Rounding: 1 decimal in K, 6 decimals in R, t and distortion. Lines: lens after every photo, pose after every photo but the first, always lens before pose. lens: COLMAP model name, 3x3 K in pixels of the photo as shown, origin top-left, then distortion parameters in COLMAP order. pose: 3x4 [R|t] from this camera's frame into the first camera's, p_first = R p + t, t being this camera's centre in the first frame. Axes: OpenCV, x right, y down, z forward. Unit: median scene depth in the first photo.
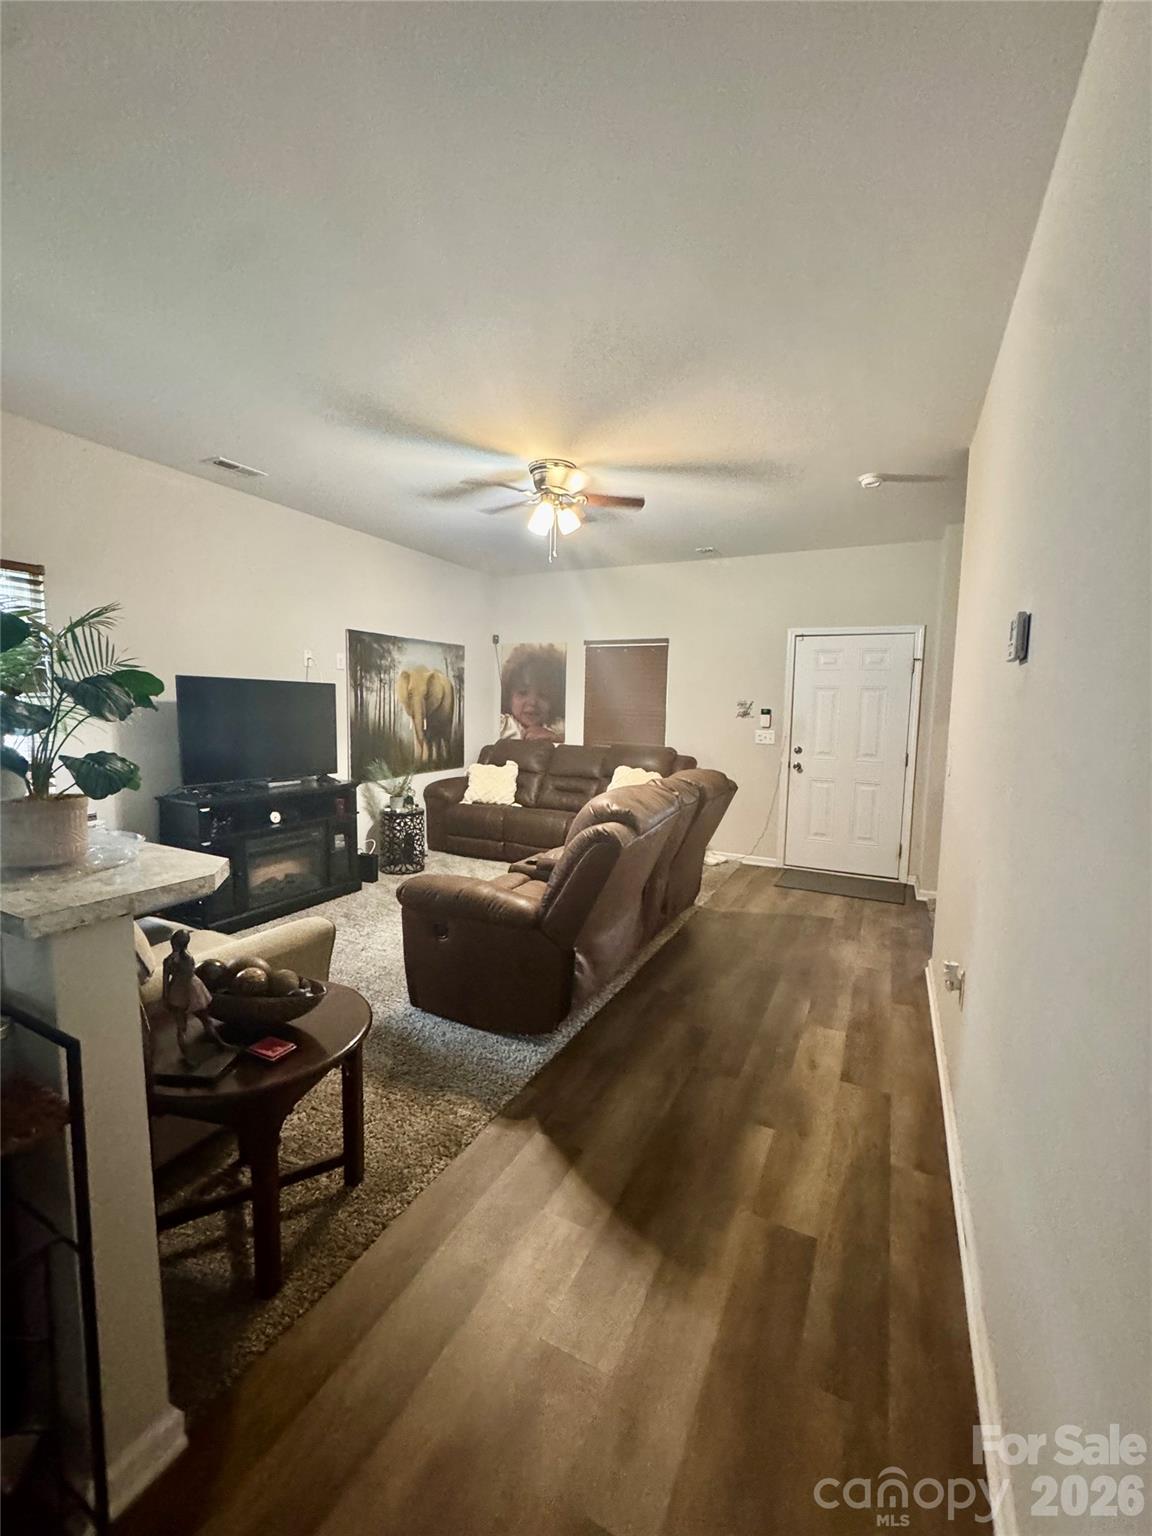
lens RADIAL K [[613.9, 0, 591.5], [0, 613.9, 764.2], [0, 0, 1]] dist [-0.001922, -0.000129]
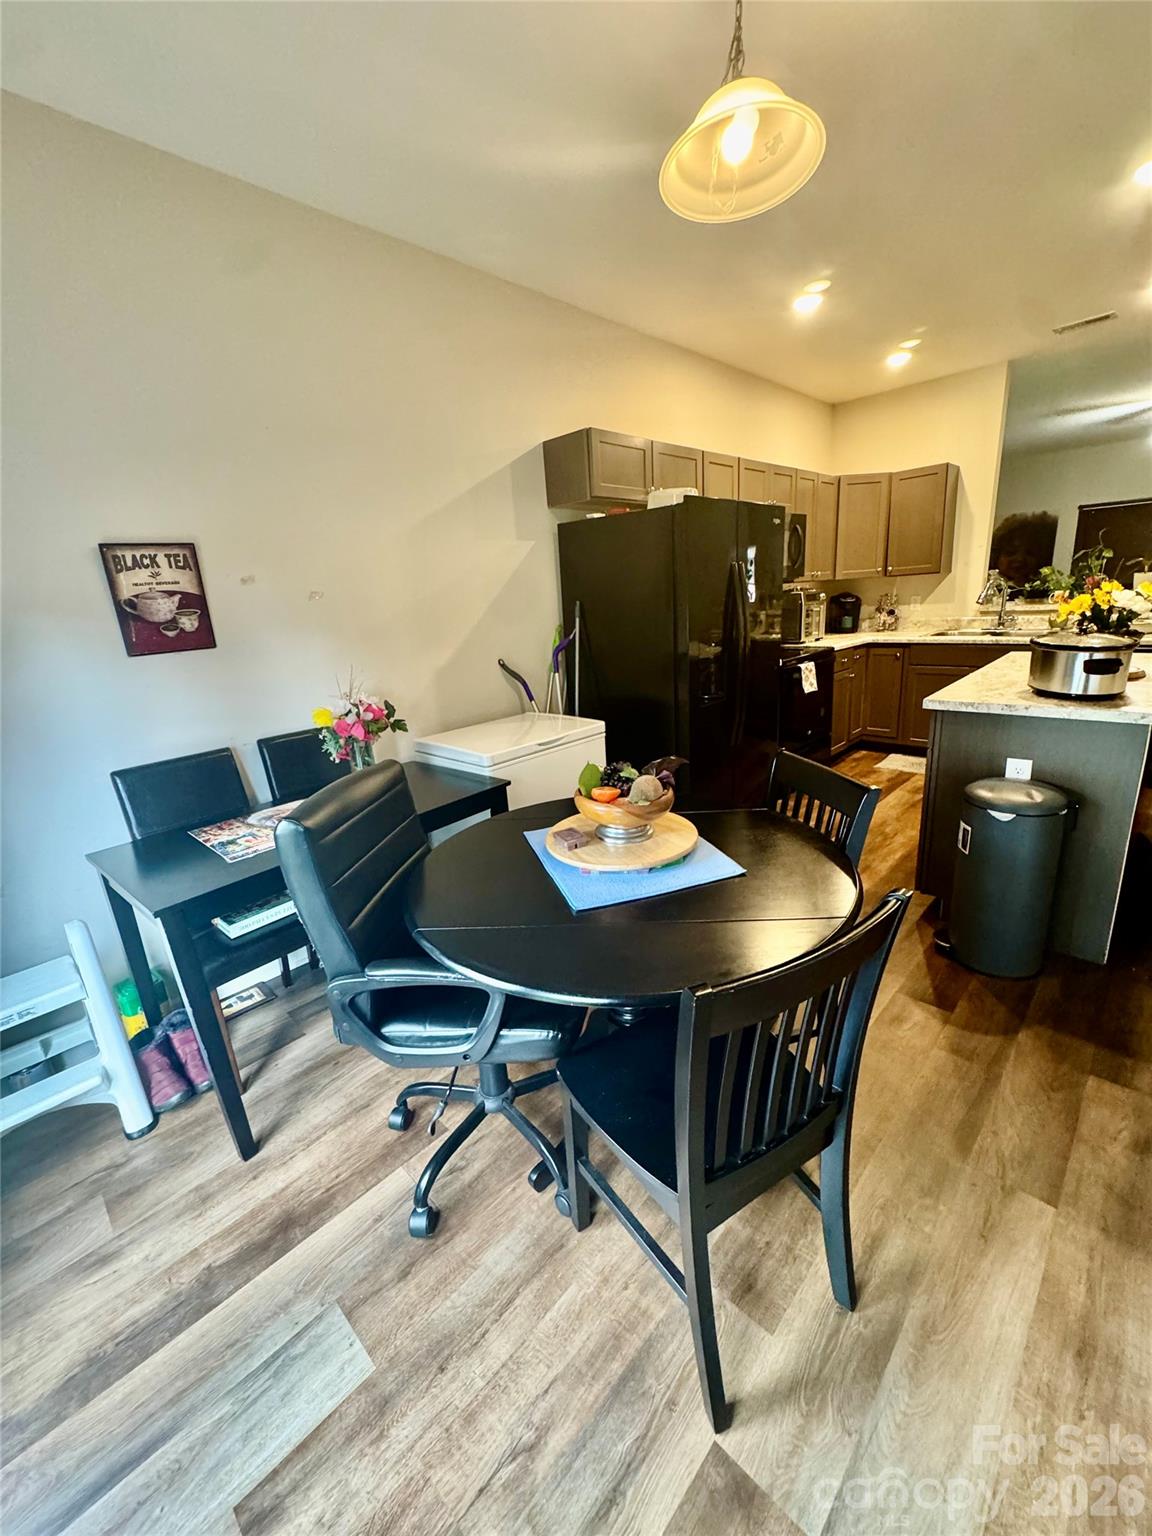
lens RADIAL K [[613.9, 0, 574.9], [0, 613.9, 765.8], [0, 0, 1]] dist [-0.001922, -0.000129]
pose [[0.944311, 0.005591, -0.329005, -0.639515], [0.055331, 0.982921, 0.175513, 0.060293], [0.324368, -0.183943, 0.927874, -0.718074]]
